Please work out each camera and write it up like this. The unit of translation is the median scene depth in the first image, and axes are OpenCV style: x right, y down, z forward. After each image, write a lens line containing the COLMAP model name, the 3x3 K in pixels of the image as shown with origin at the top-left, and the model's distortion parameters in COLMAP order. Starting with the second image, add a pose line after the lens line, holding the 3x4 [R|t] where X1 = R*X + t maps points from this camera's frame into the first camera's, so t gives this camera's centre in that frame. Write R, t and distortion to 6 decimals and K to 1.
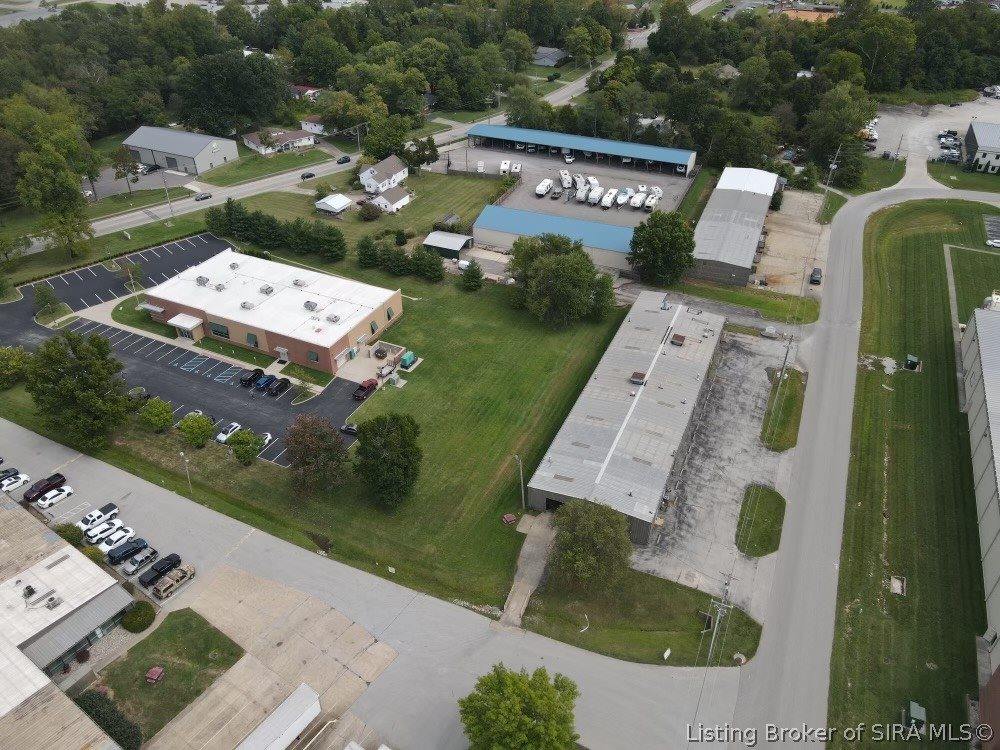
lens RADIAL K [[735.3, 0, 500.0], [0, 735.3, 375.0], [0, 0, 1]] dist [0.005269, 0.009829]
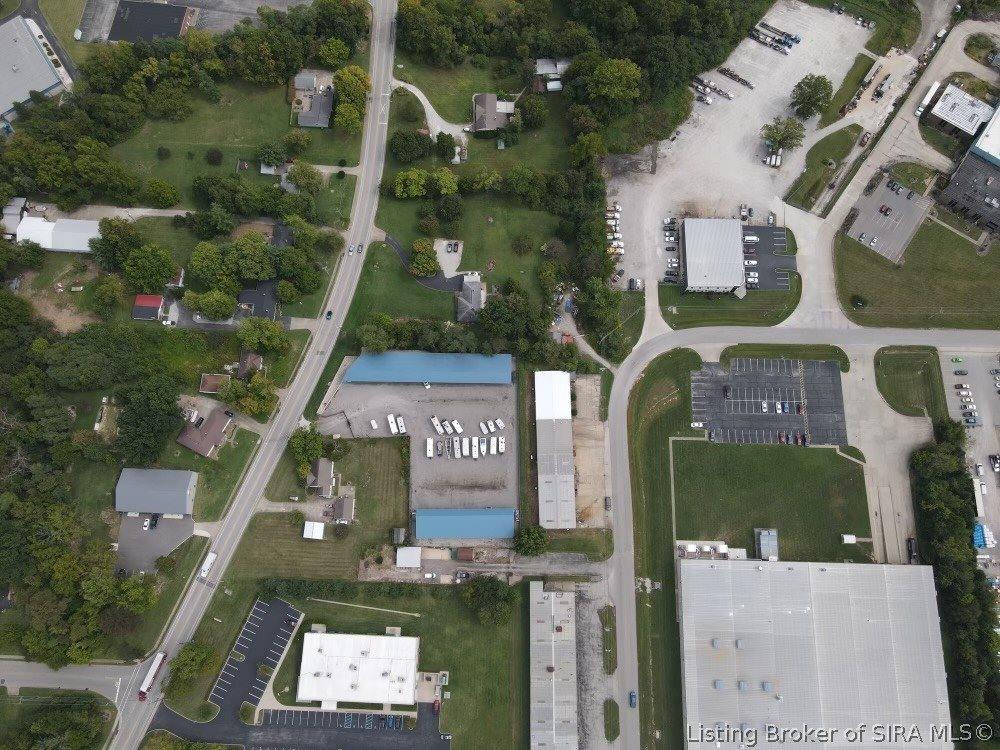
lens RADIAL K [[742.6, 0, 499.0], [0, 742.6, 369.9], [0, 0, 1]] dist [0.008077, 0.003922]
pose [[0.917758, -0.389165, 0.079187, 0.161336], [0.245850, 0.713323, 0.656299, -1.642682], [-0.311894, -0.582855, 0.750334, -0.112258]]
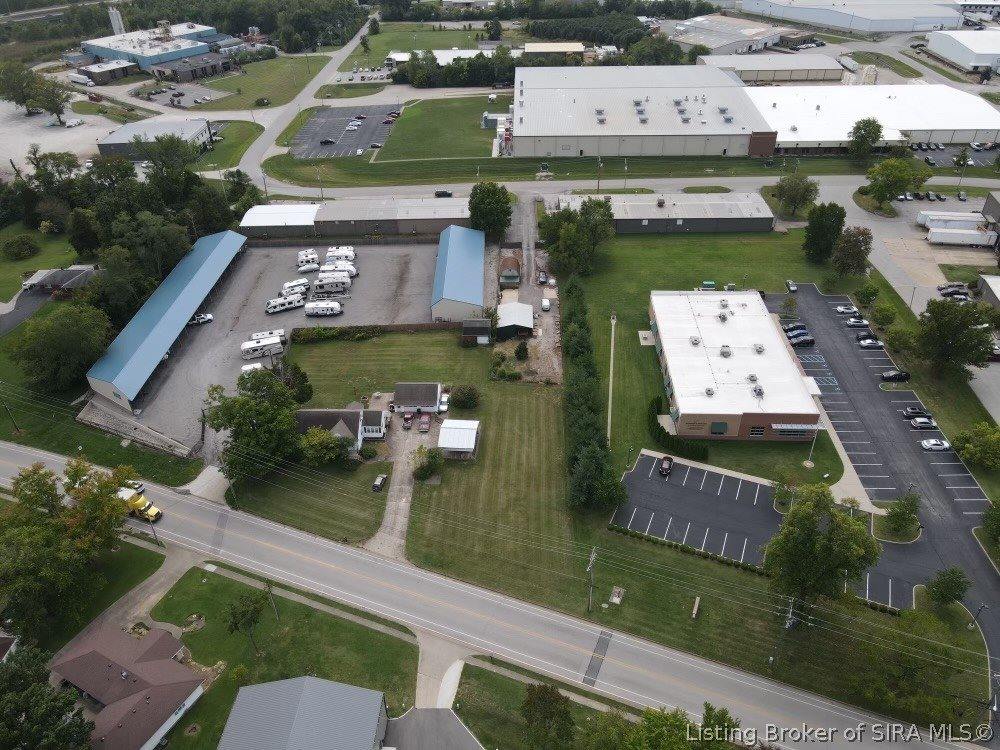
lens RADIAL K [[742.6, 0, 499.0], [0, 742.6, 369.9], [0, 0, 1]] dist [0.008077, 0.003922]
pose [[-0.392301, -0.520250, 0.758577, -0.855952], [0.543227, 0.534475, 0.647488, -0.808109], [-0.742296, 0.666090, 0.072939, 1.033816]]
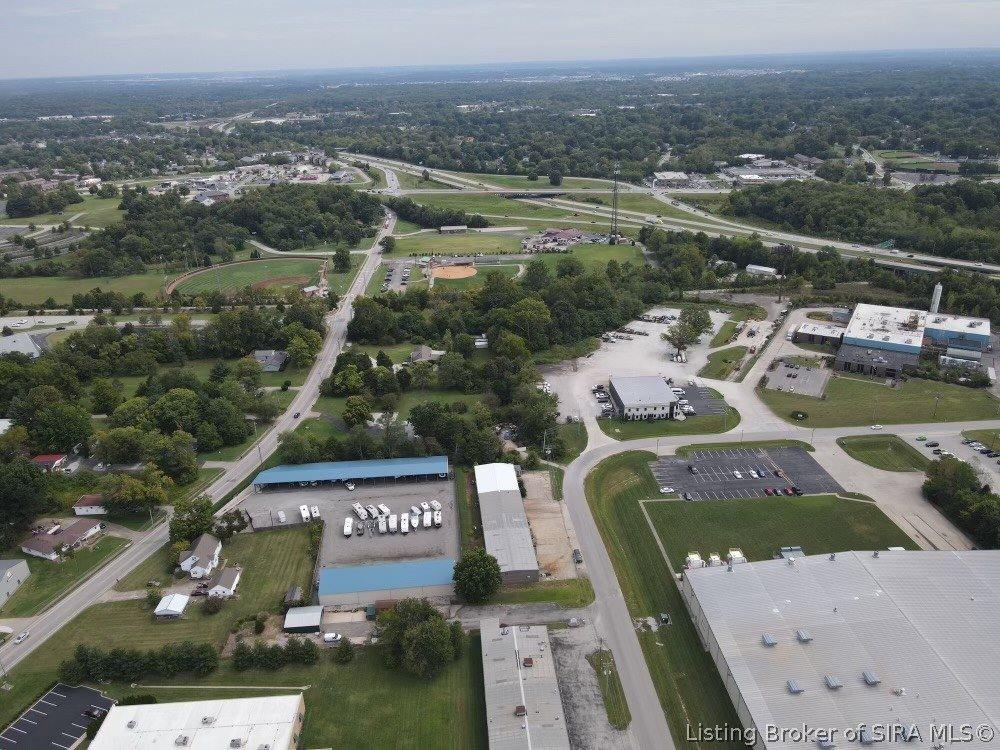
lens RADIAL K [[735.3, 0, 500.0], [0, 735.3, 375.0], [0, 0, 1]] dist [0.005269, 0.009829]
pose [[0.881010, -0.207877, 0.424980, -0.224101], [0.294768, 0.943816, -0.149411, -0.291782], [-0.370044, 0.256903, 0.892787, -0.285418]]
